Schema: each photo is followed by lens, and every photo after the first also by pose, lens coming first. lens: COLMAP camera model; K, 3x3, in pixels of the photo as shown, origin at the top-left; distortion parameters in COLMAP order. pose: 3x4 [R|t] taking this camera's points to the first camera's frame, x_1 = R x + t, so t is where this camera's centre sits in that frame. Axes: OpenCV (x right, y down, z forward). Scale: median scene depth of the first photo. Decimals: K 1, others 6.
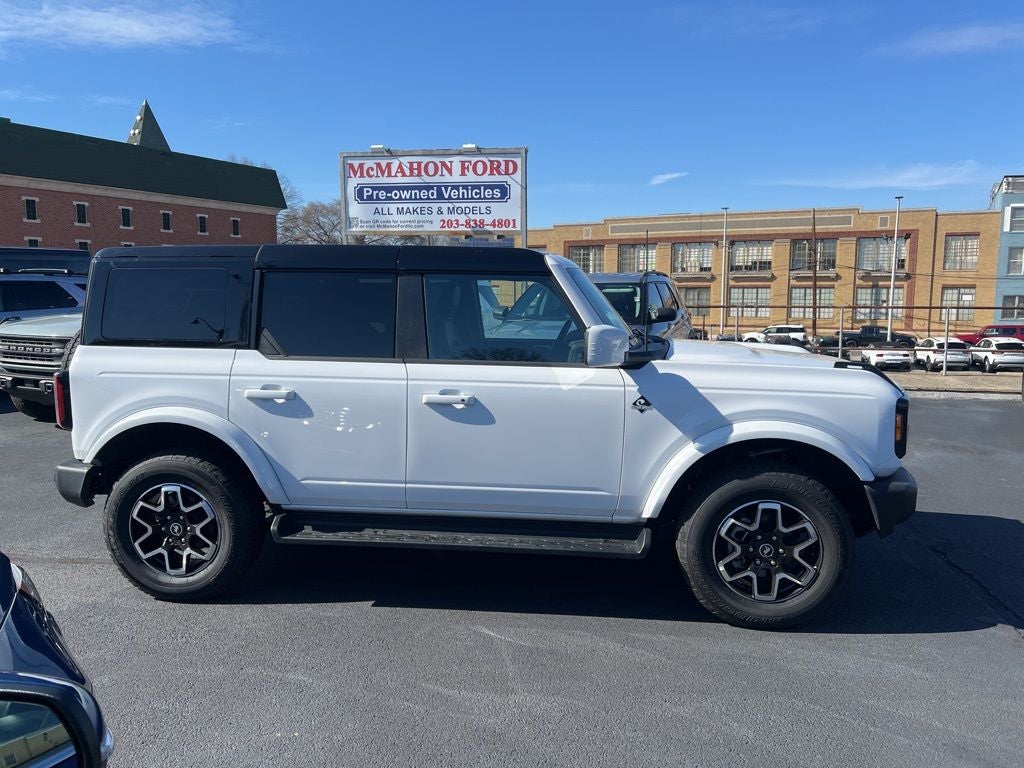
lens RADIAL K [[764.3, 0, 518.1], [0, 764.3, 383.0], [0, 0, 1]] dist [0.066371, -0.067845]
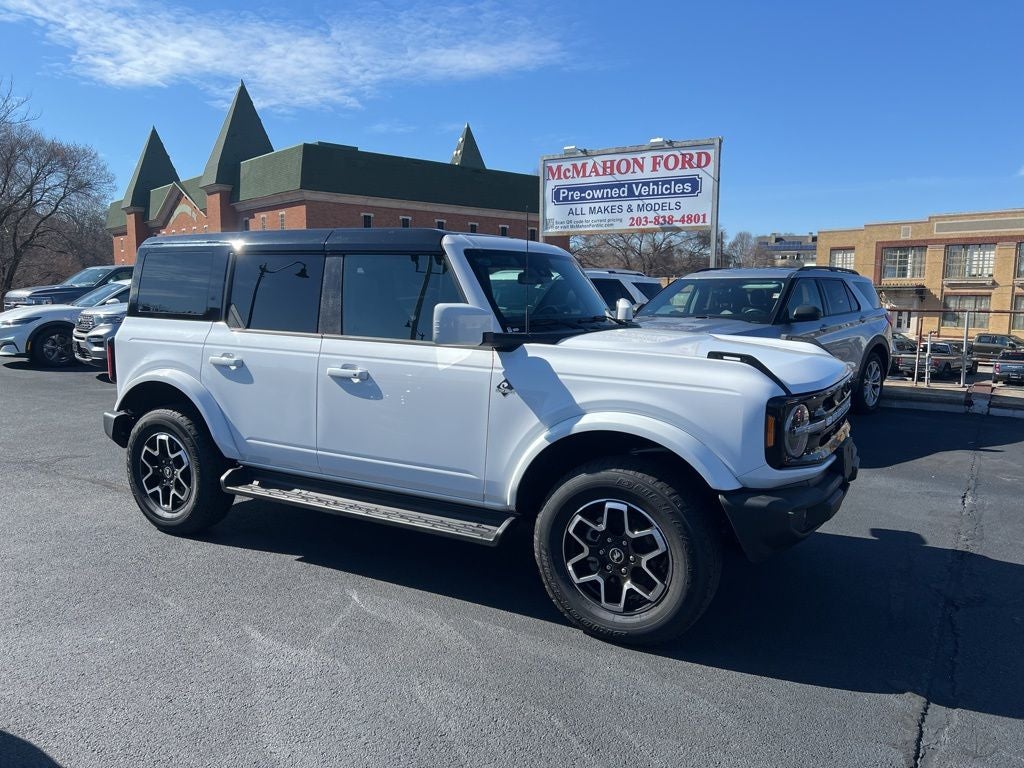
lens RADIAL K [[764.3, 0, 510.5], [0, 764.3, 387.1], [0, 0, 1]] dist [0.066371, -0.067845]
pose [[0.919691, 0.058193, -0.388307, 0.497734], [-0.059393, 0.998195, 0.008923, 0.017072], [0.388126, 0.014856, 0.921487, 0.106540]]
